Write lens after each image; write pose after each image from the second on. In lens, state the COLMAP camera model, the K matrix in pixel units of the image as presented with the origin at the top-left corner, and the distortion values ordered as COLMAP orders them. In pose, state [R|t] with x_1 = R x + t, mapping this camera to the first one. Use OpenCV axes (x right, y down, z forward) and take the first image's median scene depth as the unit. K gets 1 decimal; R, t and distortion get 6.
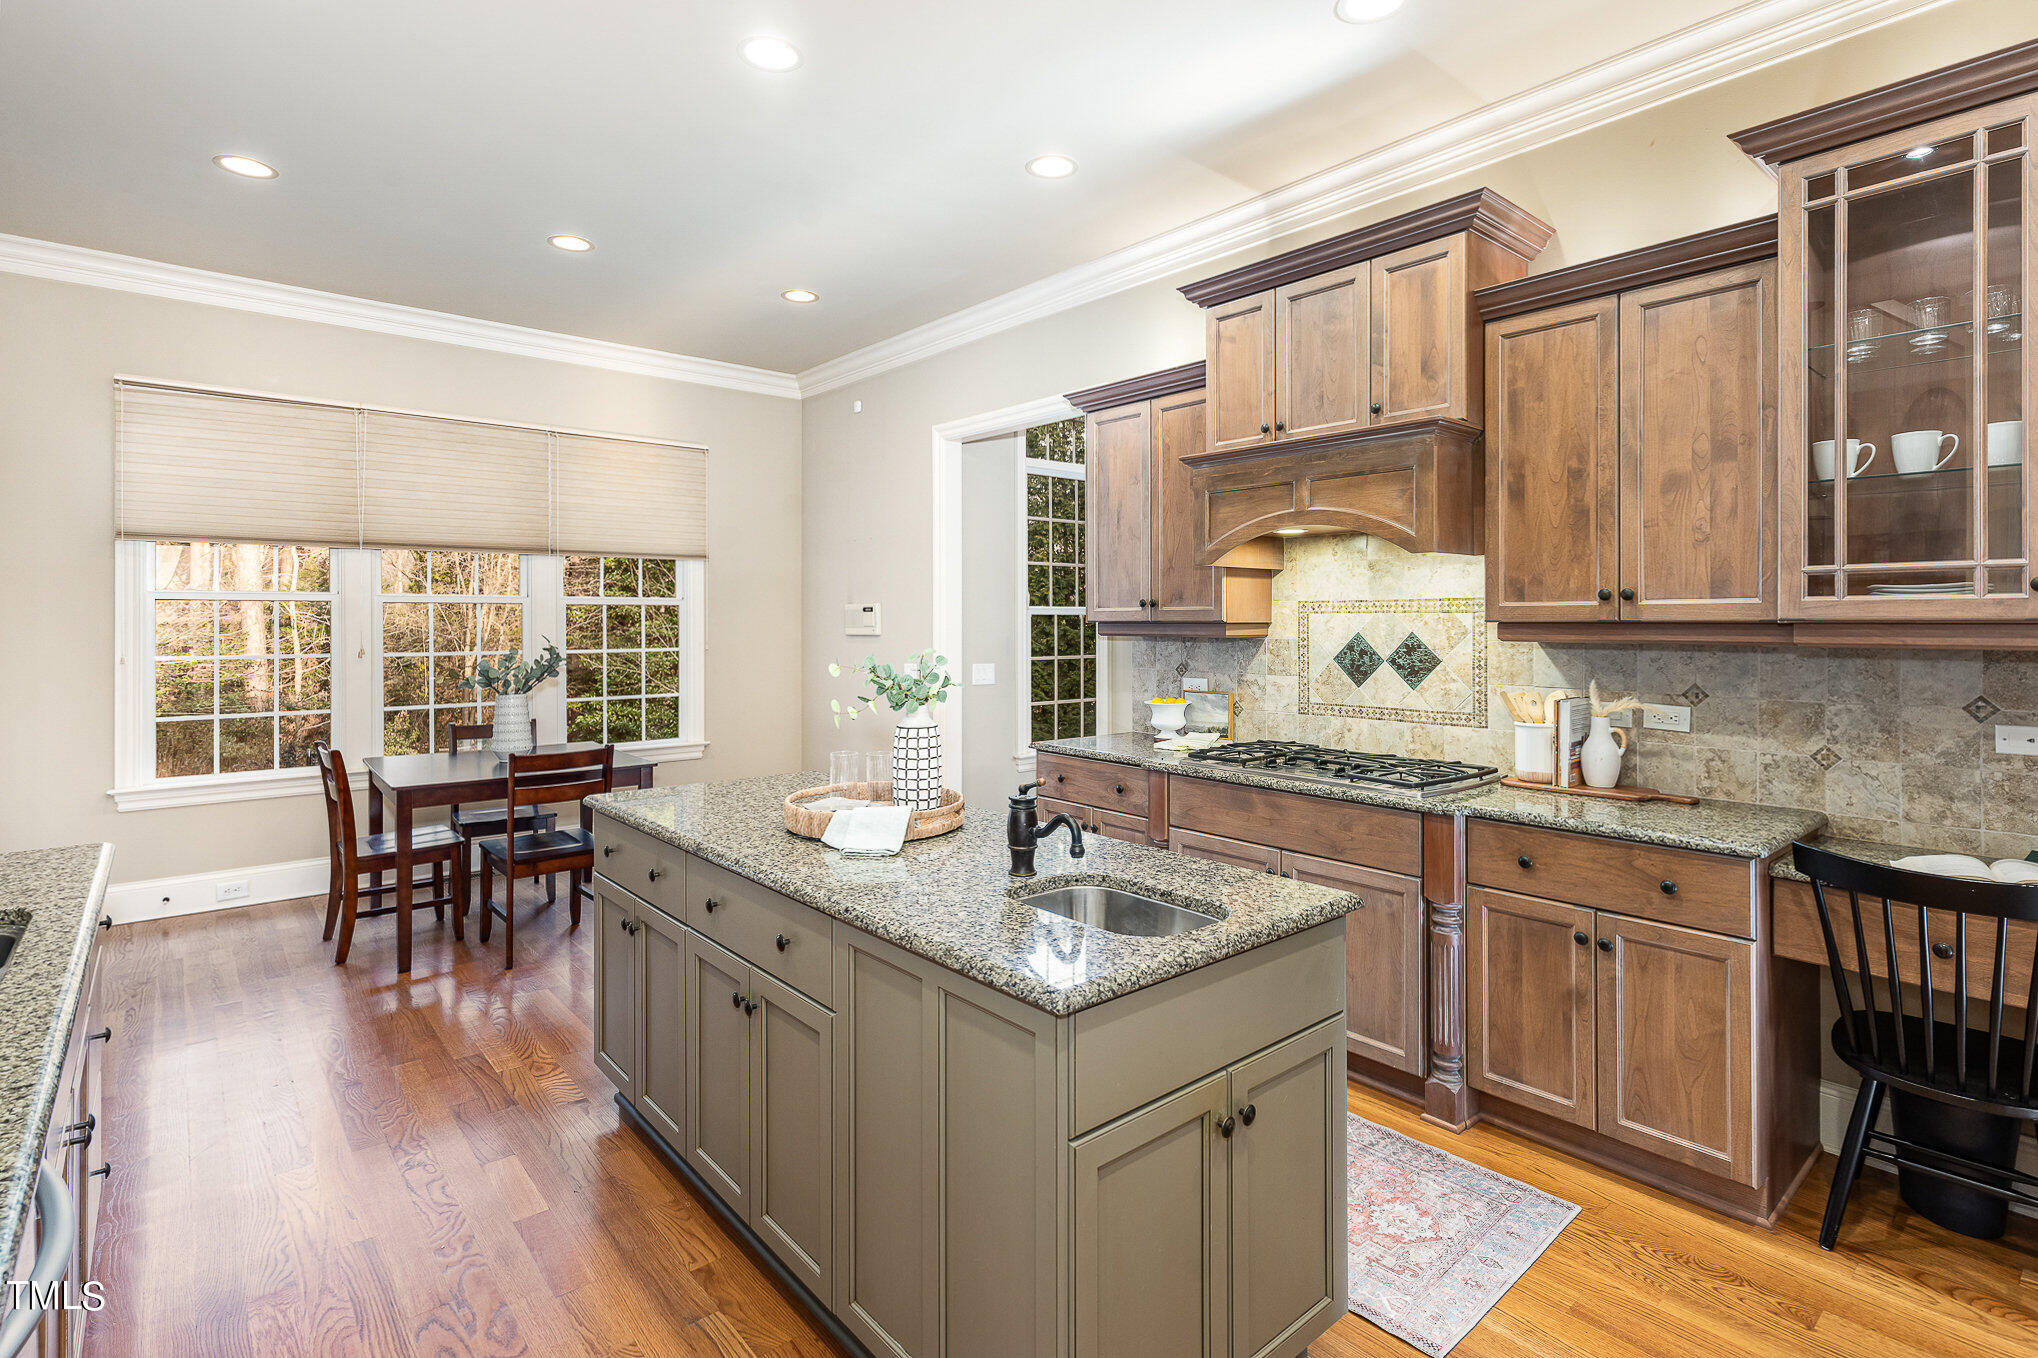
lens RADIAL K [[978.6, 0, 1015.2], [0, 978.6, 626.2], [0, 0, 1]] dist [-0.001472, 0.000177]
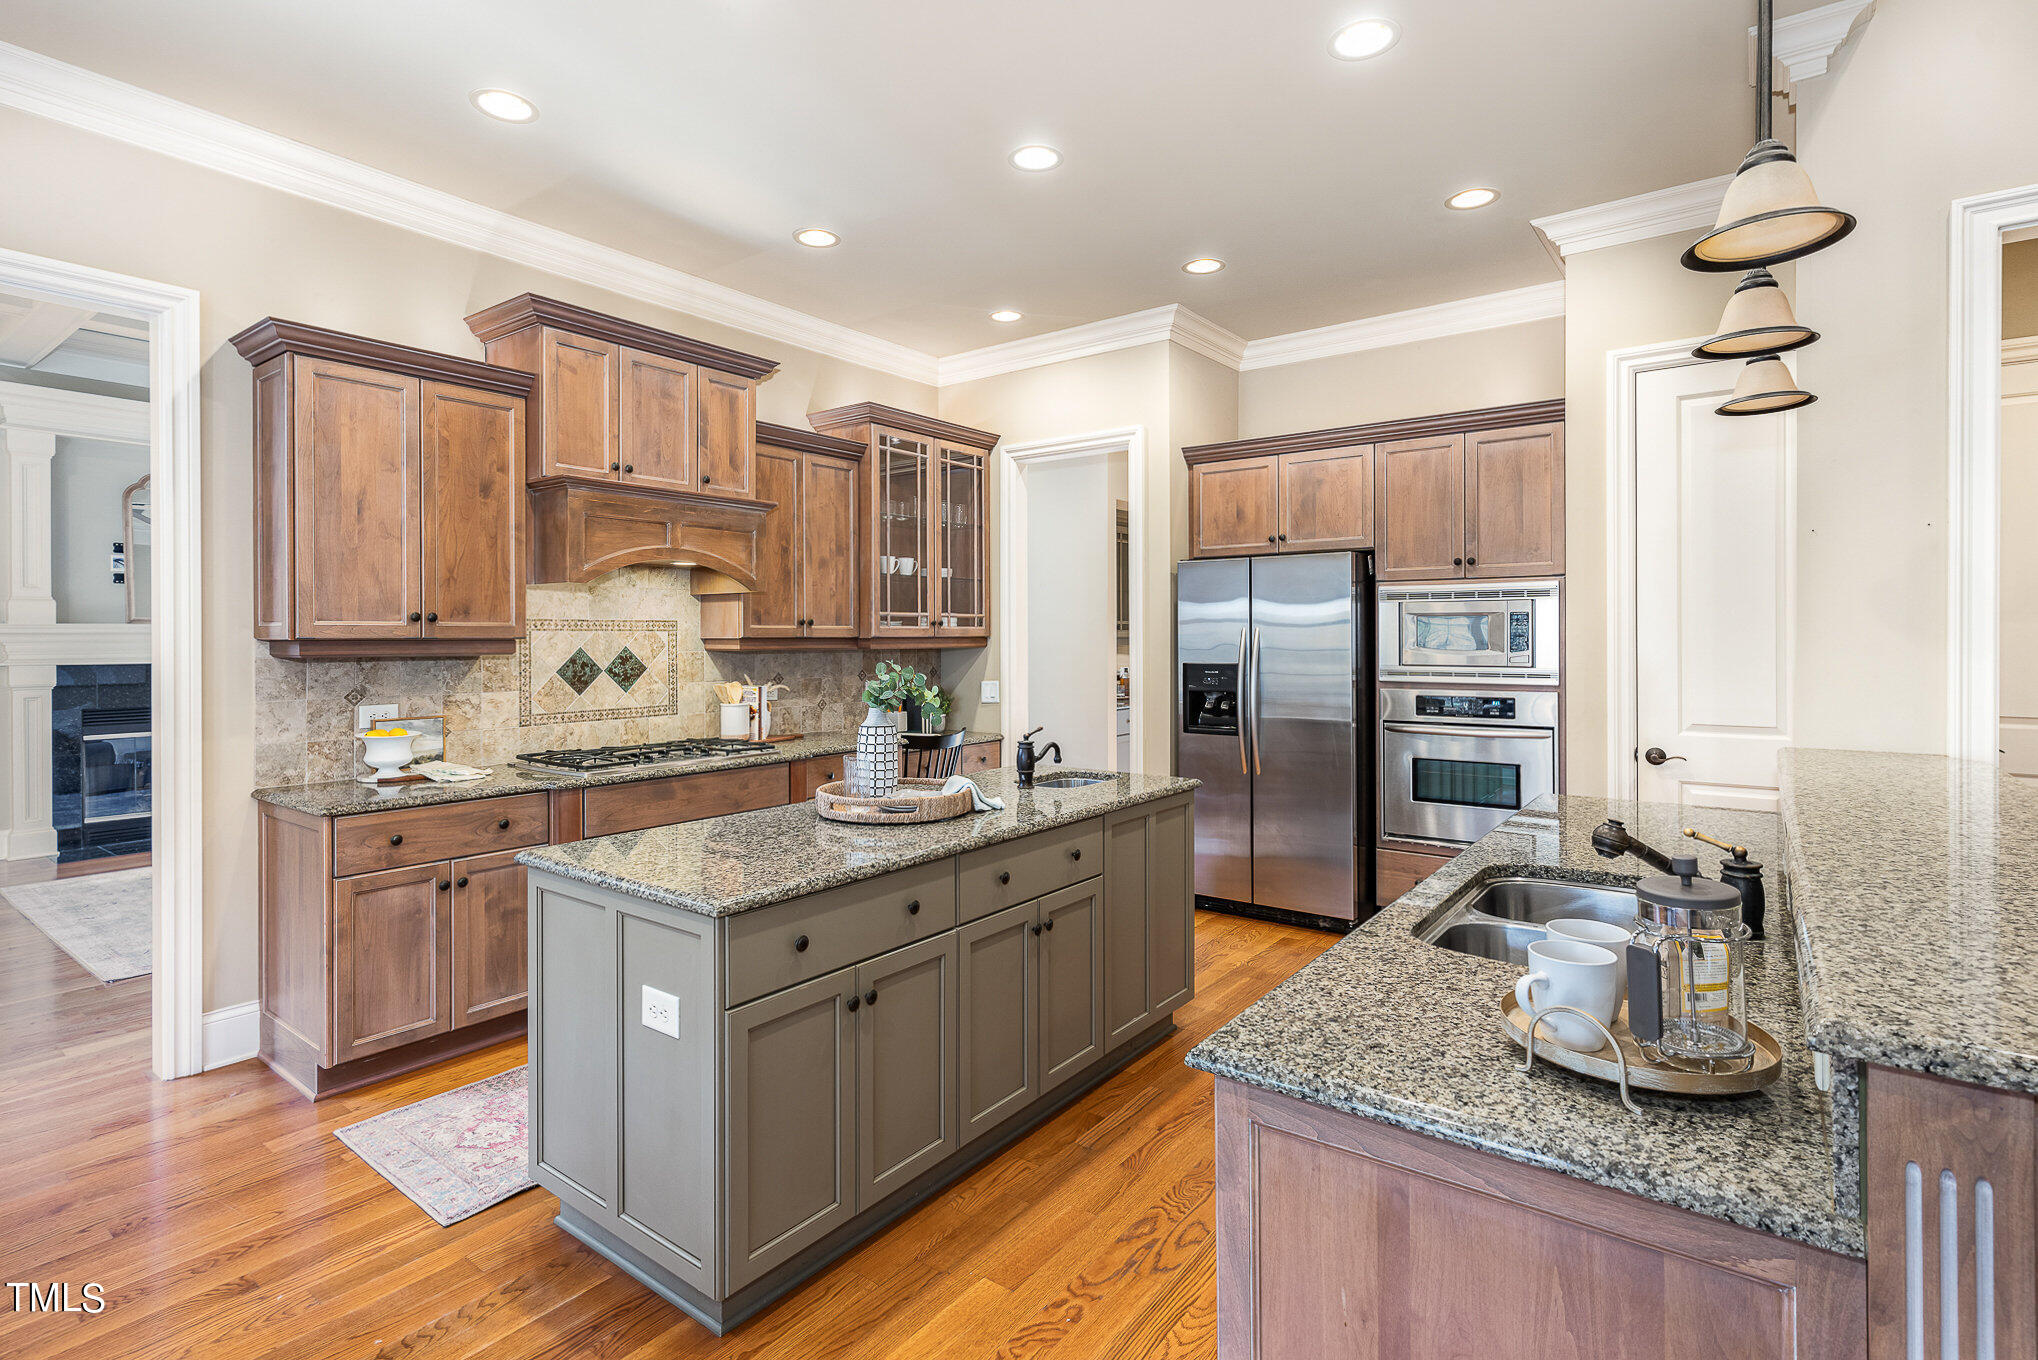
lens RADIAL K [[978.6, 0, 1022.5], [0, 978.6, 638.5], [0, 0, 1]] dist [-0.001472, 0.000177]
pose [[-0.209286, -0.002789, 0.977851, -0.906238], [0.005482, 0.999977, 0.004025, -0.006094], [-0.977839, 0.006203, -0.209266, 0.747867]]
